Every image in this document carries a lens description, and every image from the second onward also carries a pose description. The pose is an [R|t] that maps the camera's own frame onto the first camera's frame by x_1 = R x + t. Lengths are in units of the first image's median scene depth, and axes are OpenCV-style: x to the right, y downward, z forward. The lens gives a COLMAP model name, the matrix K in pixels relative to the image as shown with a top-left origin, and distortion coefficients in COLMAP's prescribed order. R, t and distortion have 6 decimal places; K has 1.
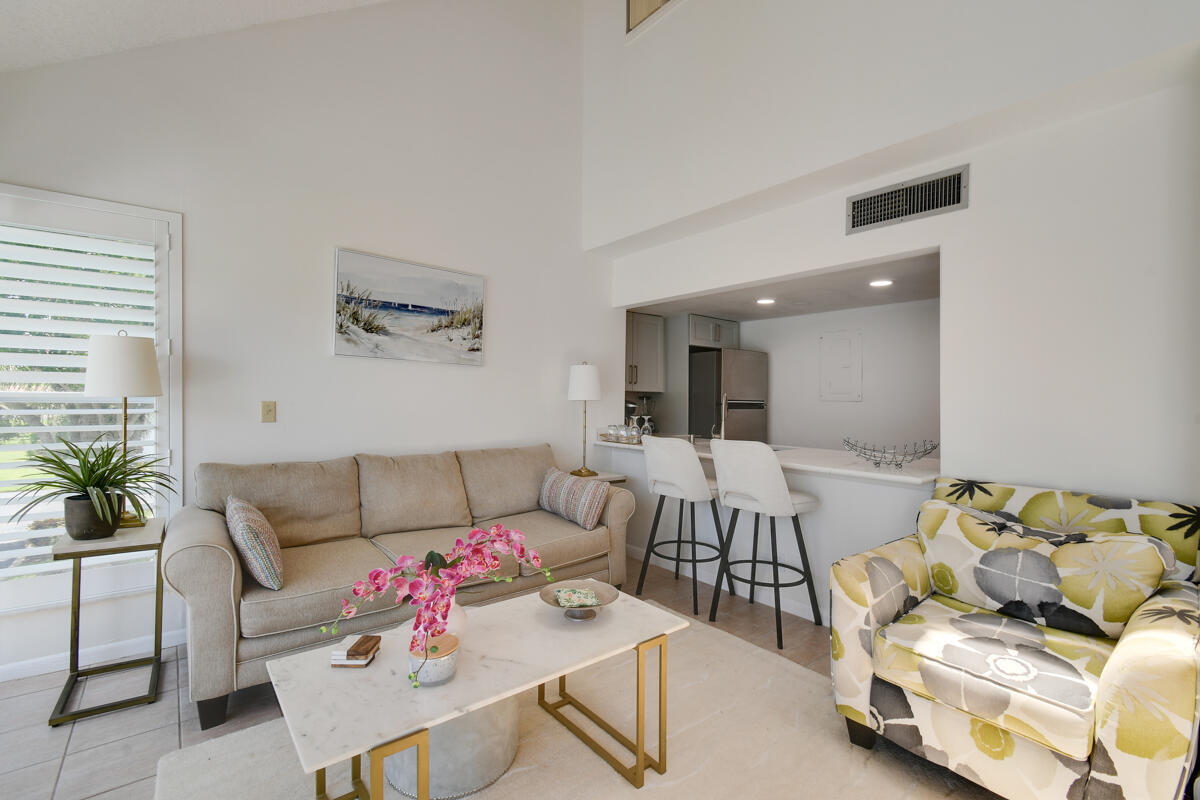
lens RADIAL K [[521.8, 0, 604.1], [0, 521.8, 403.8], [0, 0, 1]] dist [-0.001051, -0.000297]
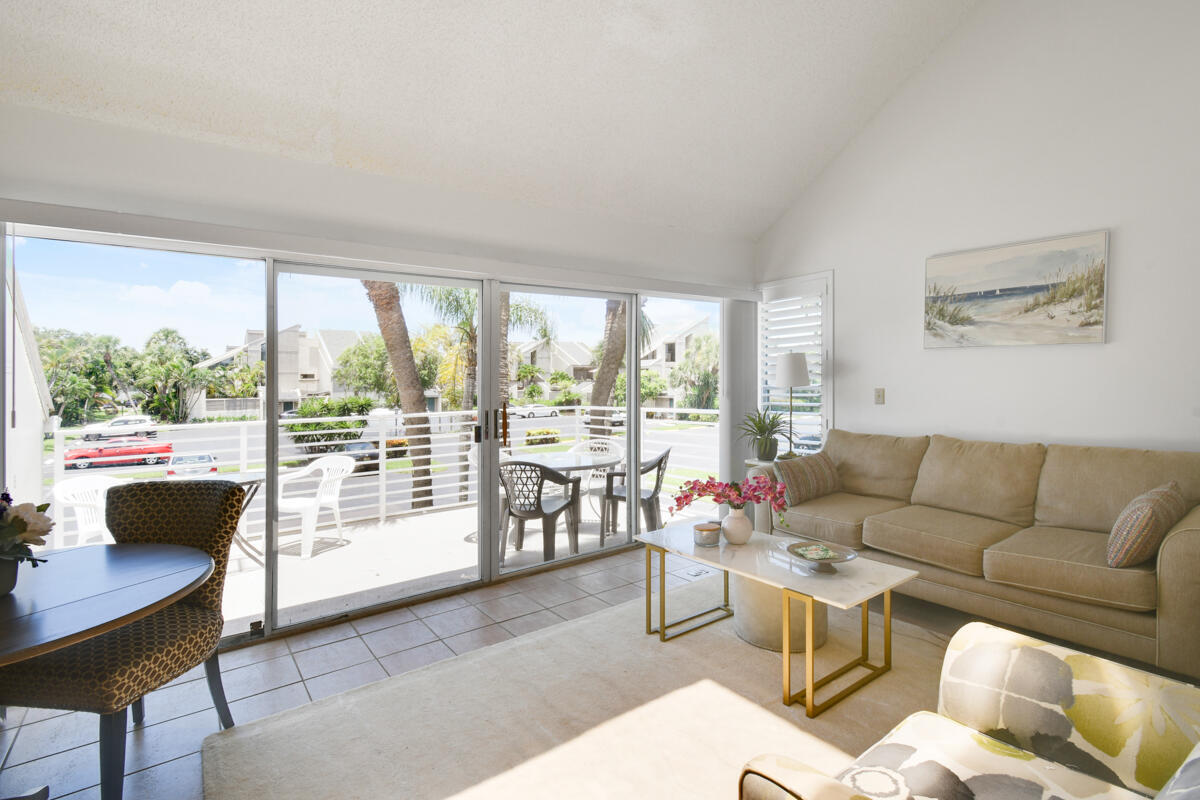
lens RADIAL K [[568.8, 0, 600.0], [0, 568.8, 400.0], [0, 0, 1]] dist [-0.000576, 0.000103]
pose [[-0.040268, 0.000796, -0.999189, 0.745012], [-0.015540, 0.999878, 0.001423, 0.028953], [0.999068, 0.015585, -0.040251, 0.302231]]
